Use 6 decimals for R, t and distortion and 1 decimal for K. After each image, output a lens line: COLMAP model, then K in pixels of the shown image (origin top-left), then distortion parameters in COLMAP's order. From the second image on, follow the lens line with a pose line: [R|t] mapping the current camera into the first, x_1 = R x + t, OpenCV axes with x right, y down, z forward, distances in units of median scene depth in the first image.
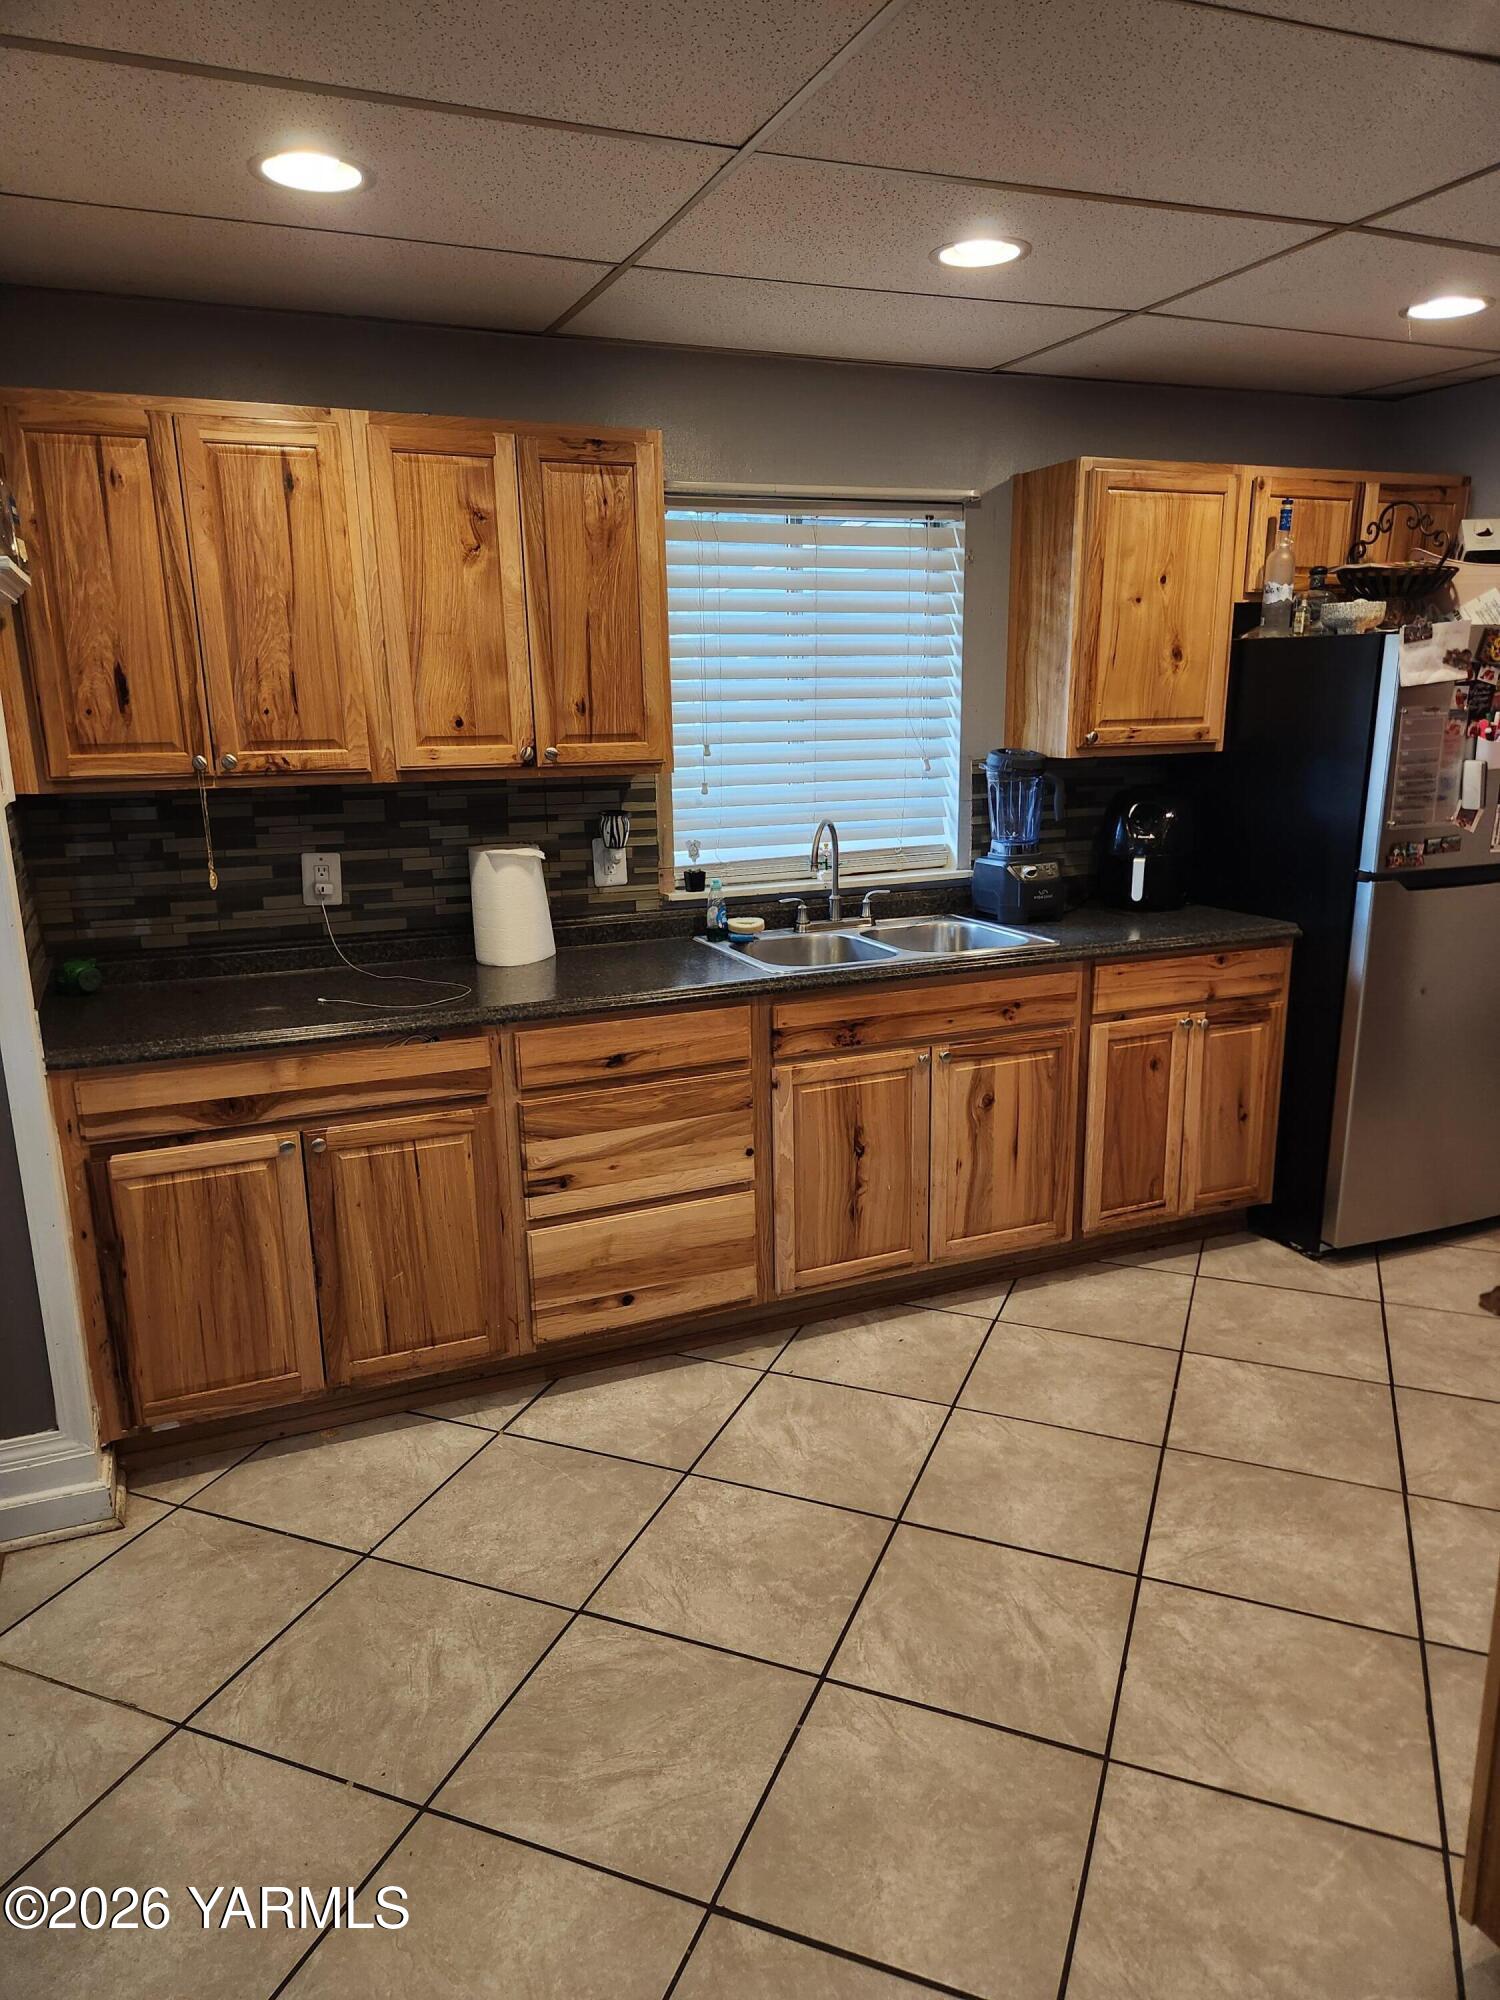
lens RADIAL K [[1343.8, 0, 751.8], [0, 1343.8, 1002.2], [0, 0, 1]] dist [0.027865, 0.000384]
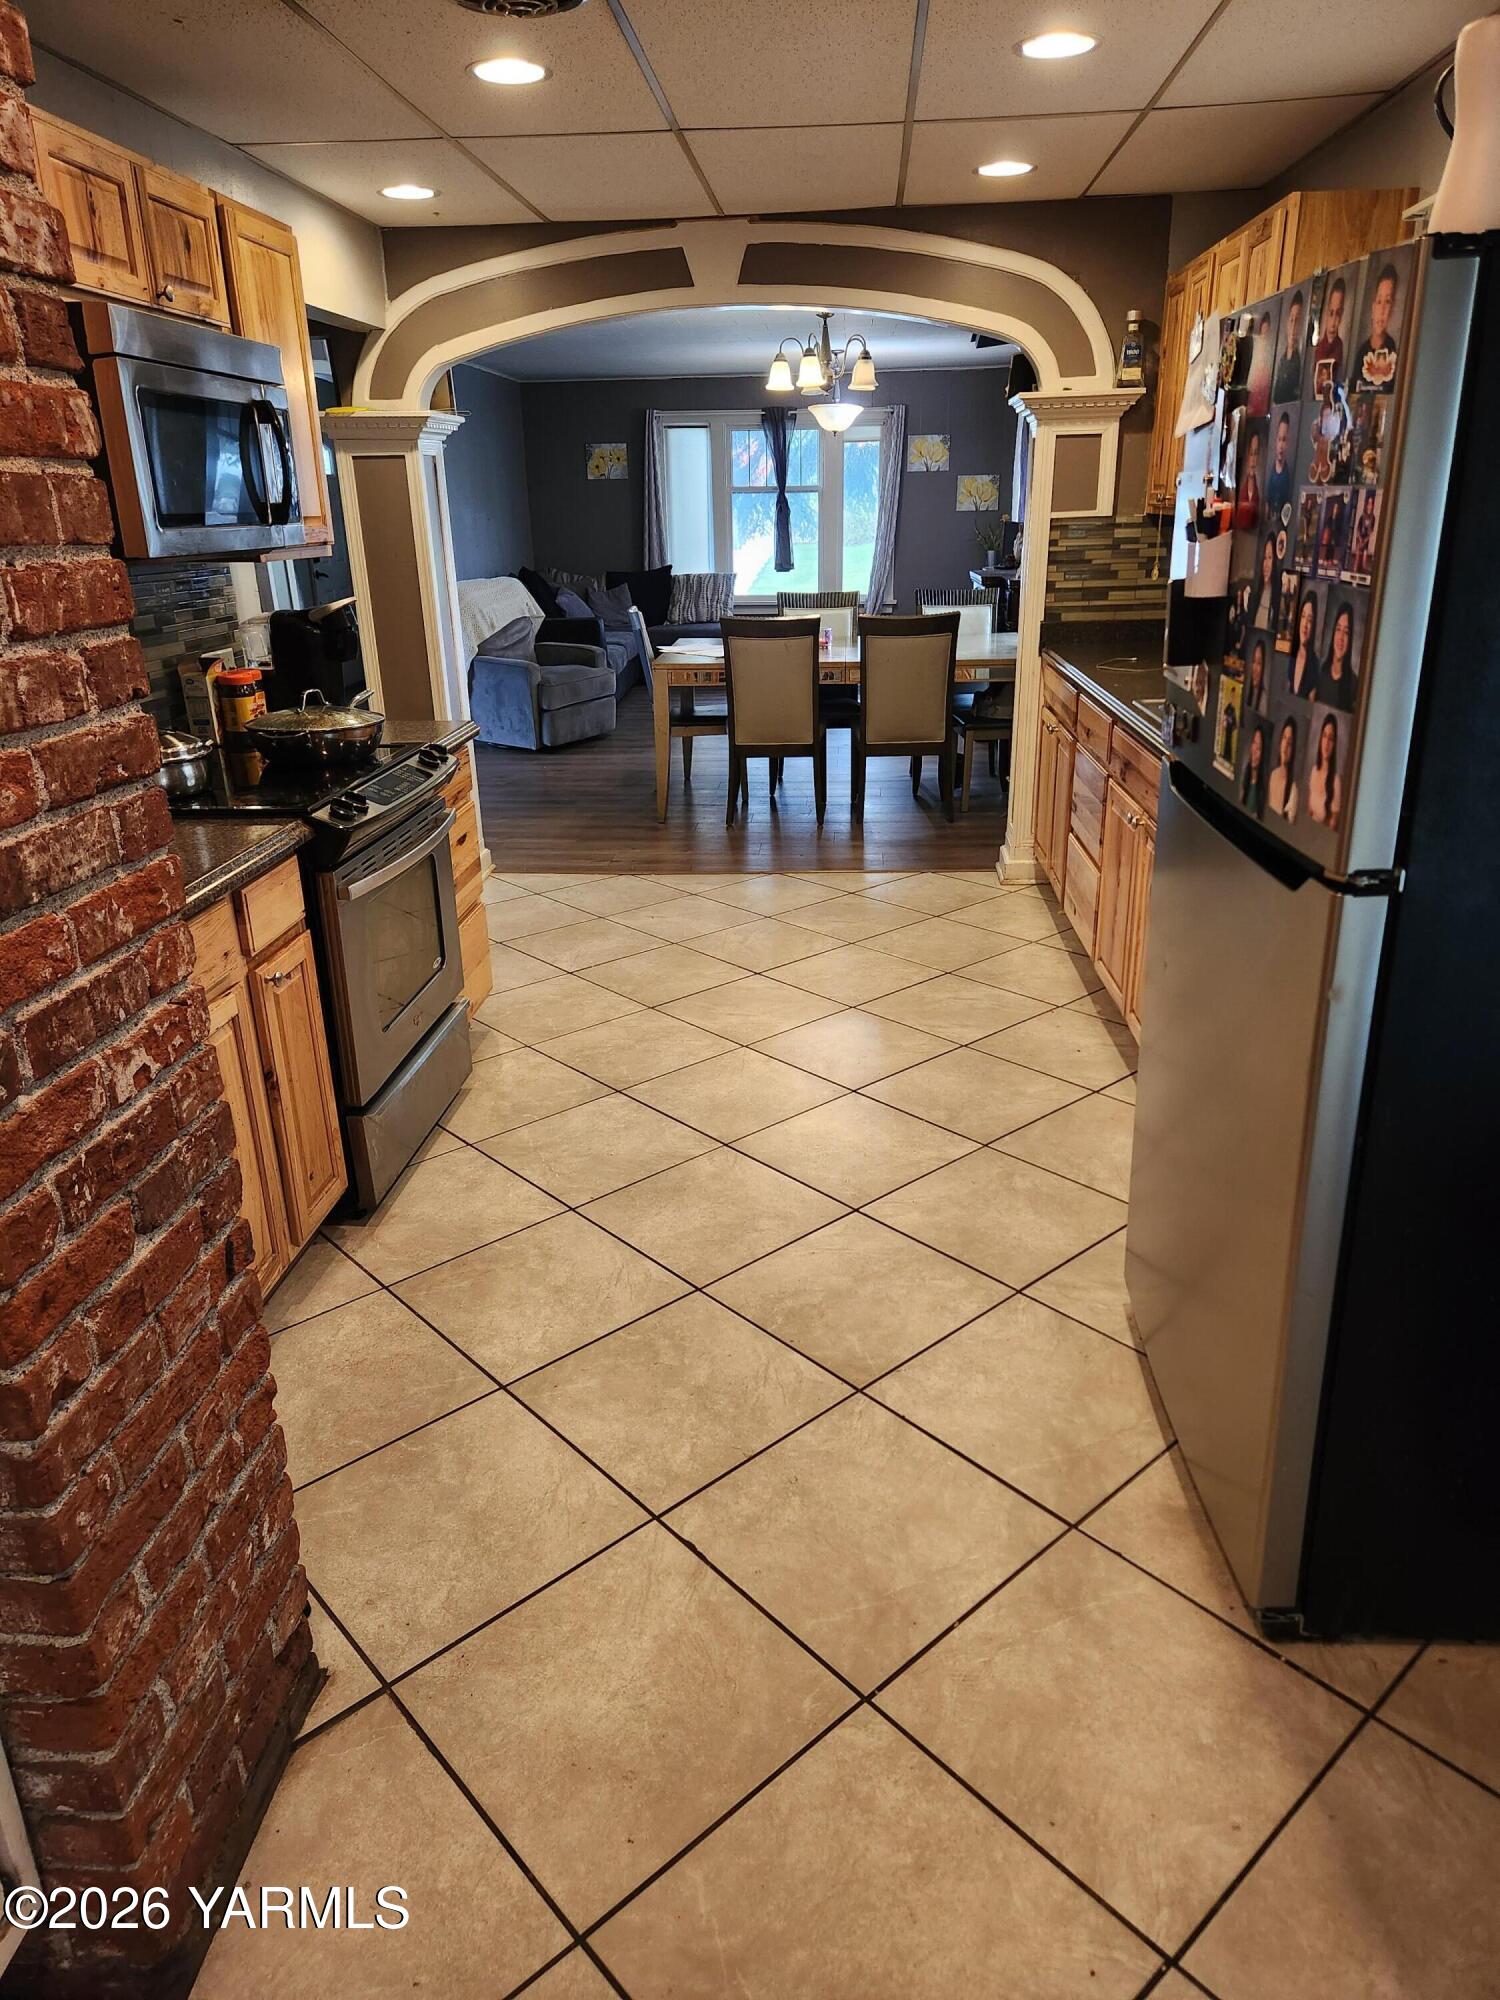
lens RADIAL K [[1343.8, 0, 751.0], [0, 1343.8, 996.9], [0, 0, 1]] dist [0.027865, 0.000384]
pose [[-0.442460, 0.336152, -0.831403, 1.325919], [-0.185072, 0.872905, 0.451425, -0.289576], [0.877484, 0.353607, -0.324013, 1.254239]]
